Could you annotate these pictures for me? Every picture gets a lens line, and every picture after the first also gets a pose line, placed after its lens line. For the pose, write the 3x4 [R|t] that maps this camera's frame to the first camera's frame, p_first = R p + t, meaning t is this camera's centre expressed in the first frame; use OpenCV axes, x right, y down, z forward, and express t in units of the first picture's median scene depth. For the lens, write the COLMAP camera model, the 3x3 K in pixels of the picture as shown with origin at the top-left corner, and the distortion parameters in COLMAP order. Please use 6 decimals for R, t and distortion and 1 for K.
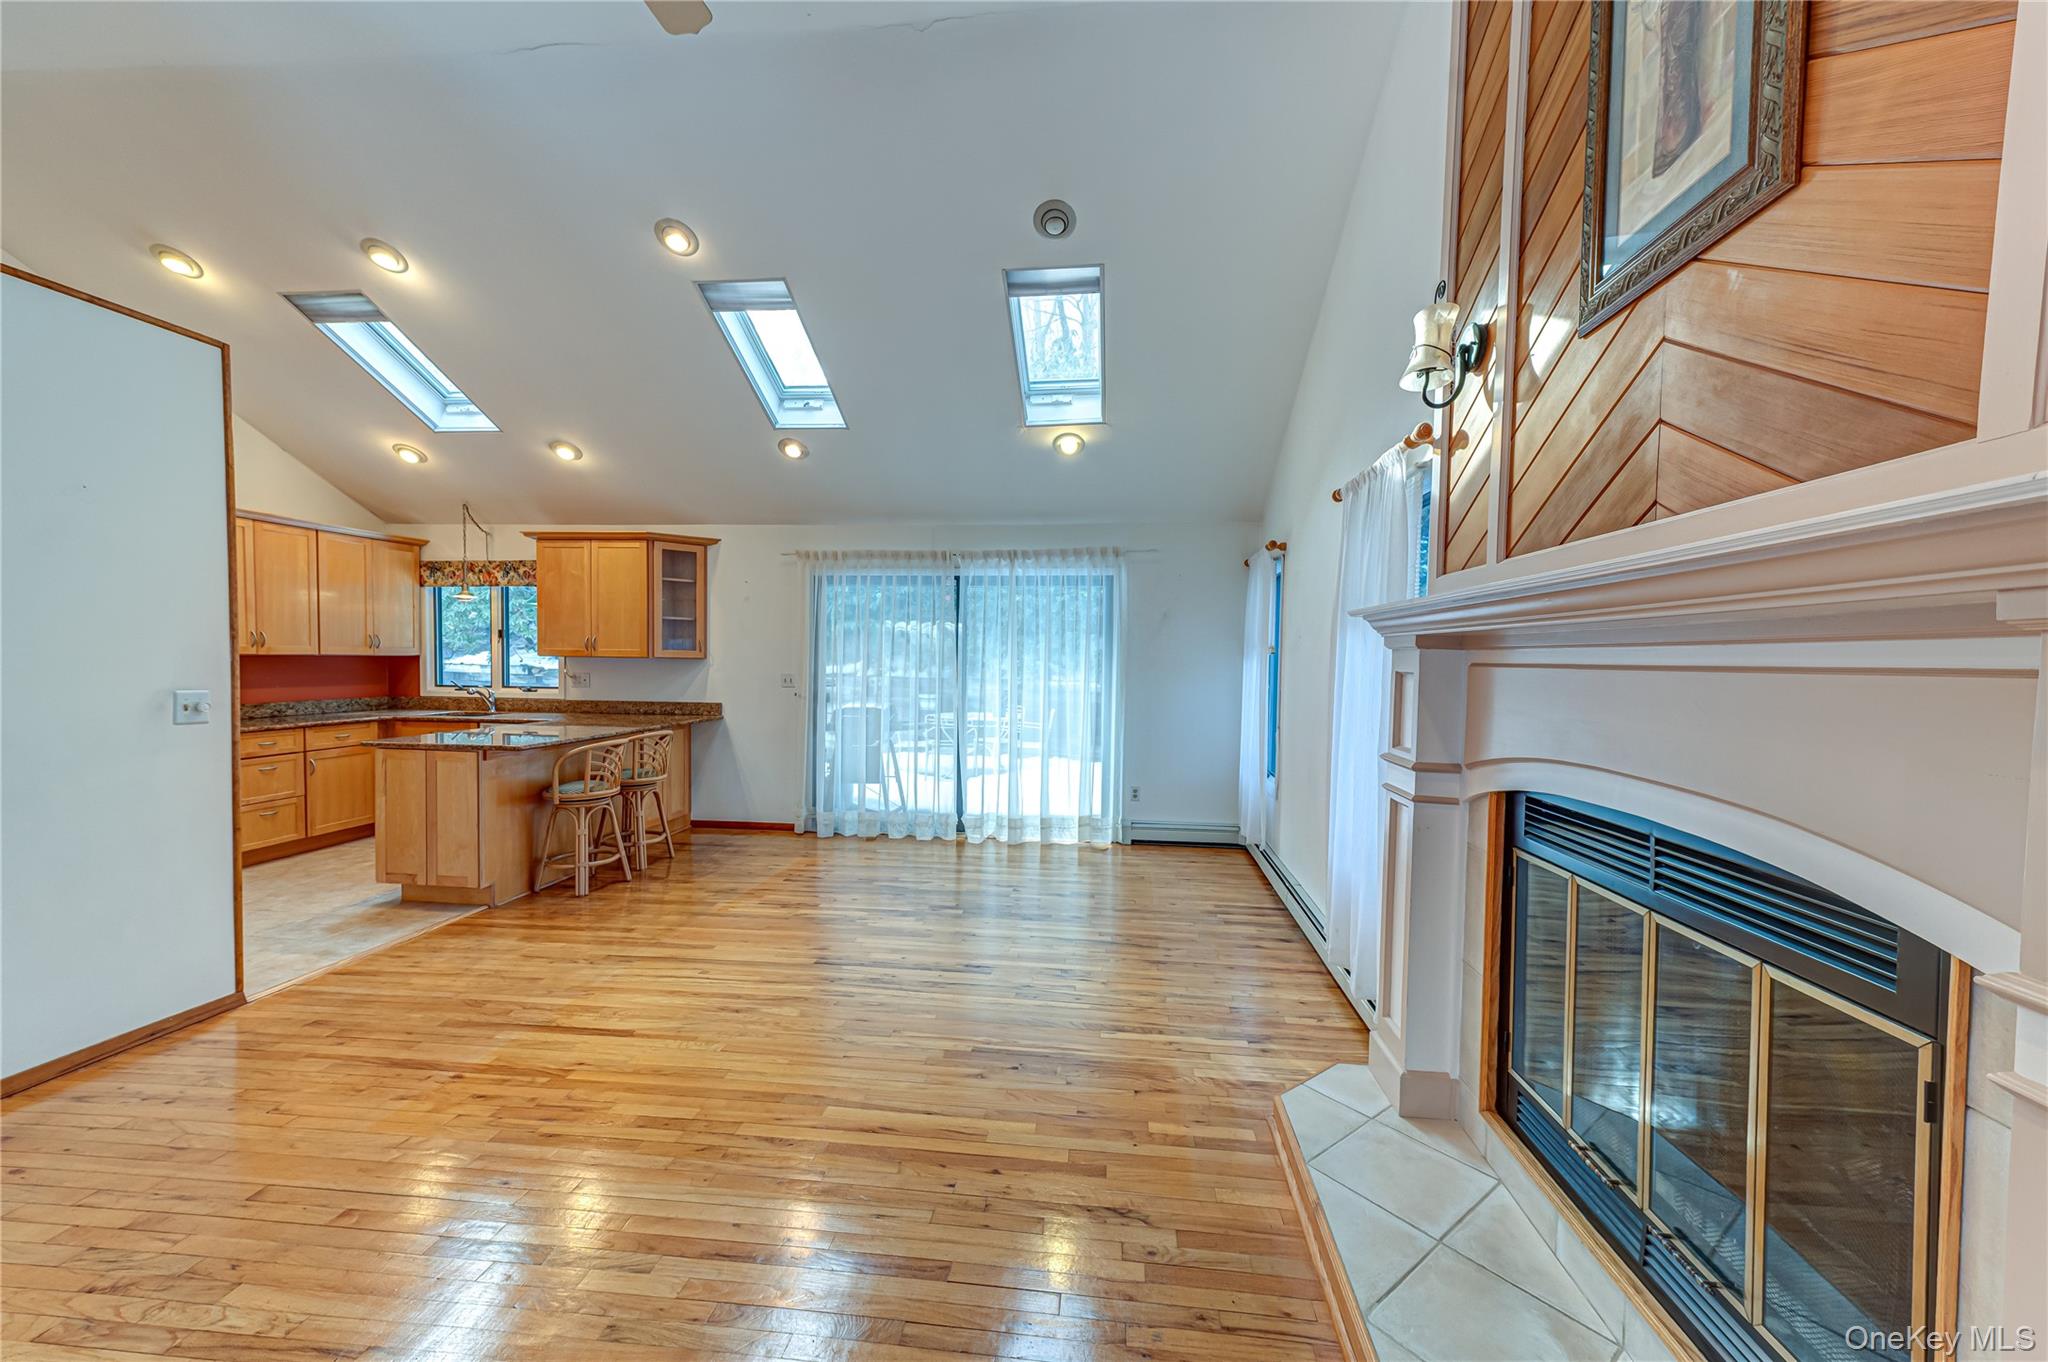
lens RADIAL K [[790.9, 0, 1030.7], [0, 790.9, 688.8], [0, 0, 1]] dist [0.016575, -0.000316]
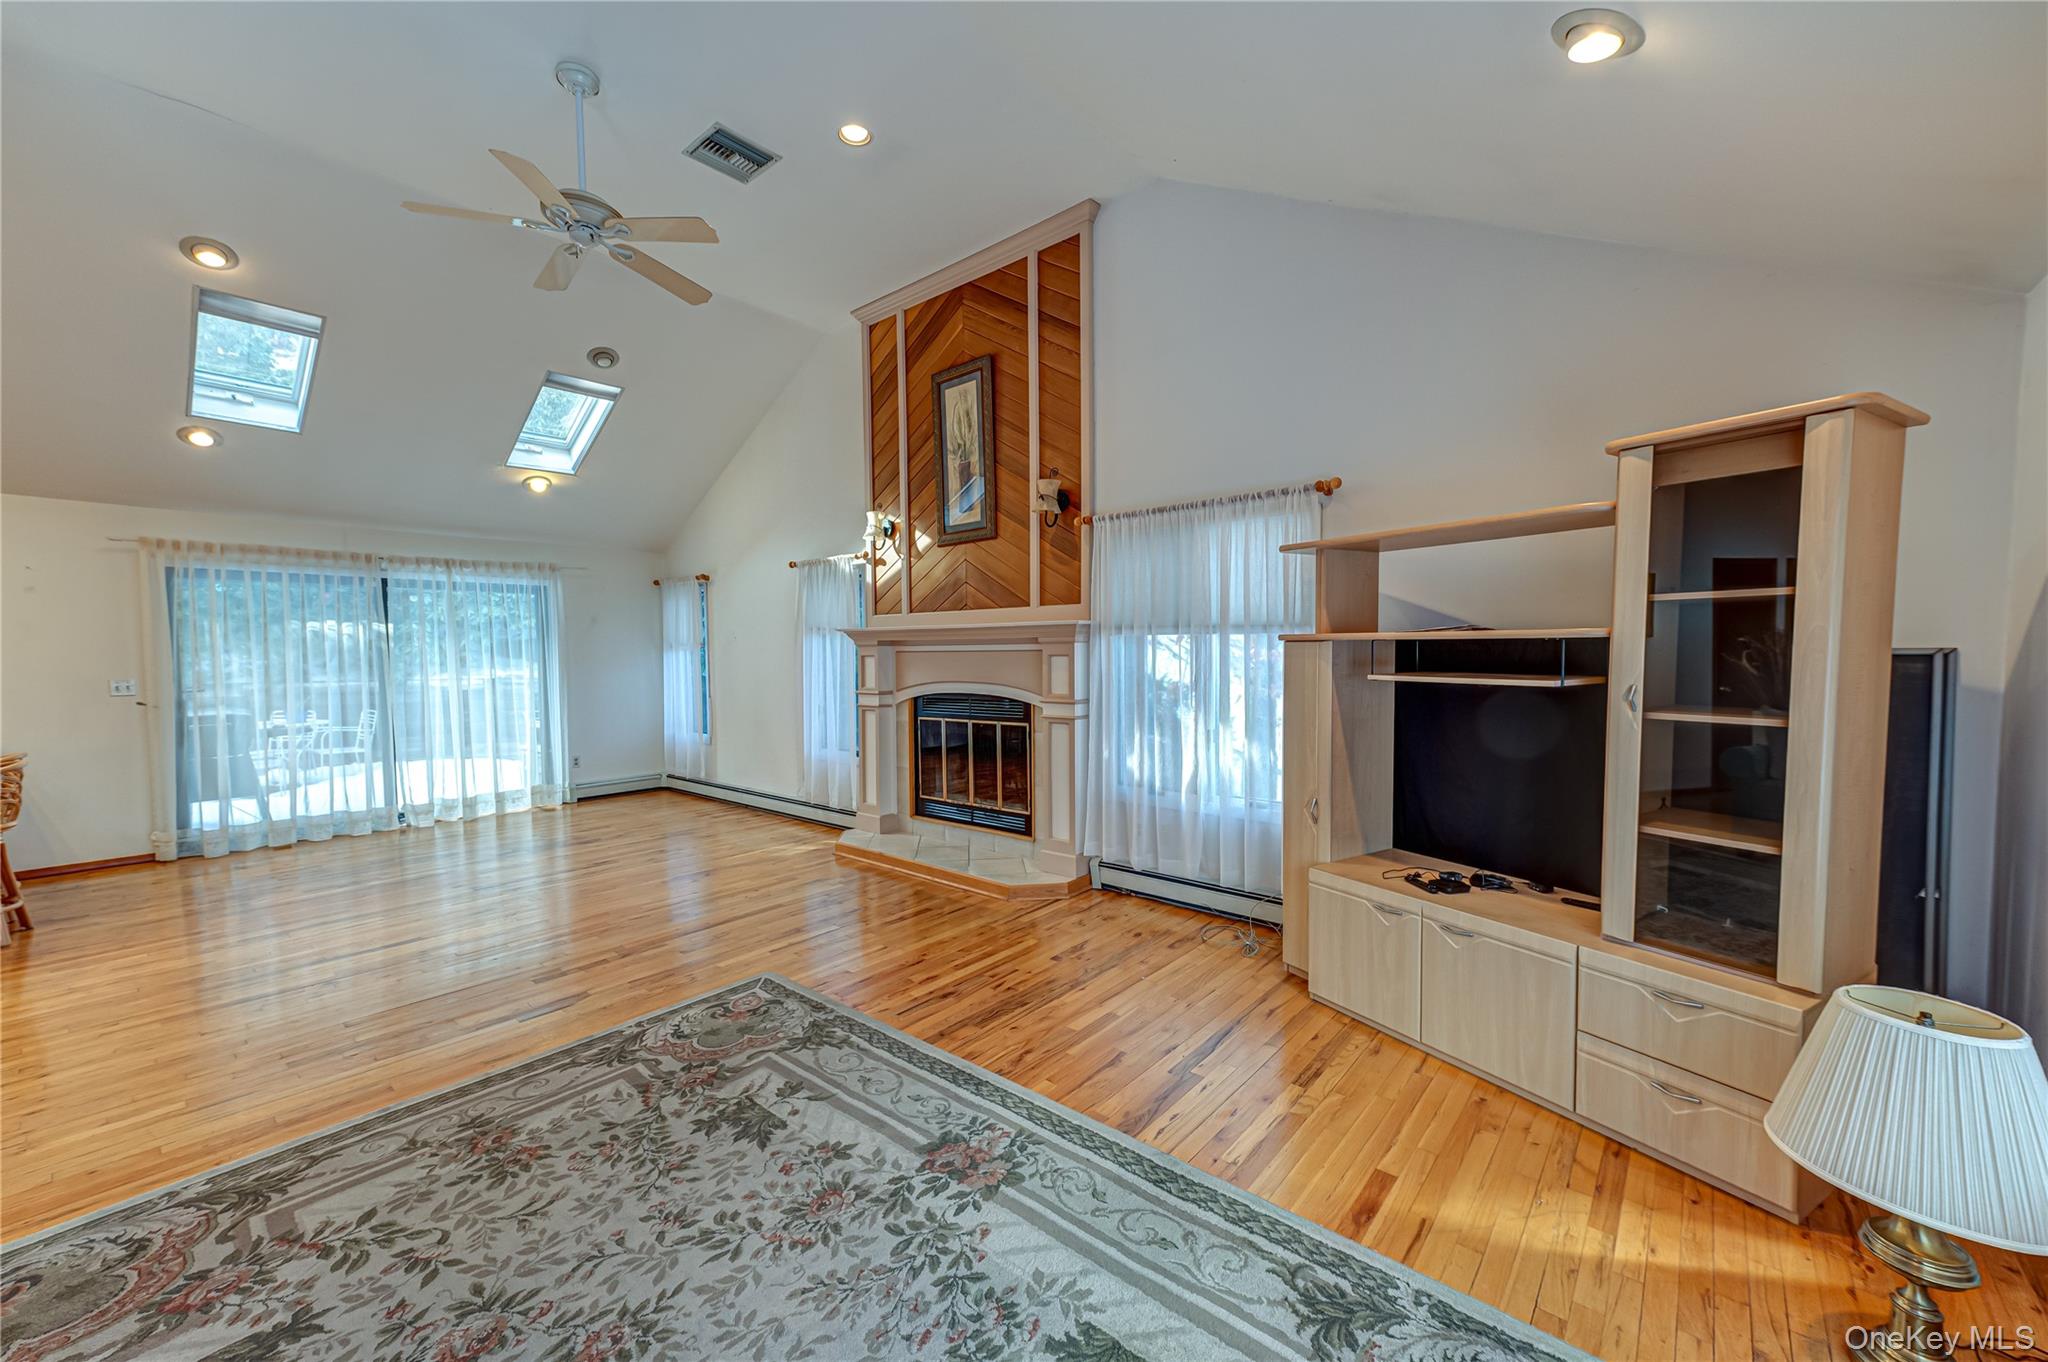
lens RADIAL K [[790.9, 0, 1029.5], [0, 790.9, 688.8], [0, 0, 1]] dist [0.016575, -0.000316]
pose [[0.563884, -0.058620, 0.823771, -0.502635], [0.049071, 0.998094, 0.037436, 0.005836], [-0.824395, 0.019314, 0.565686, -0.308569]]
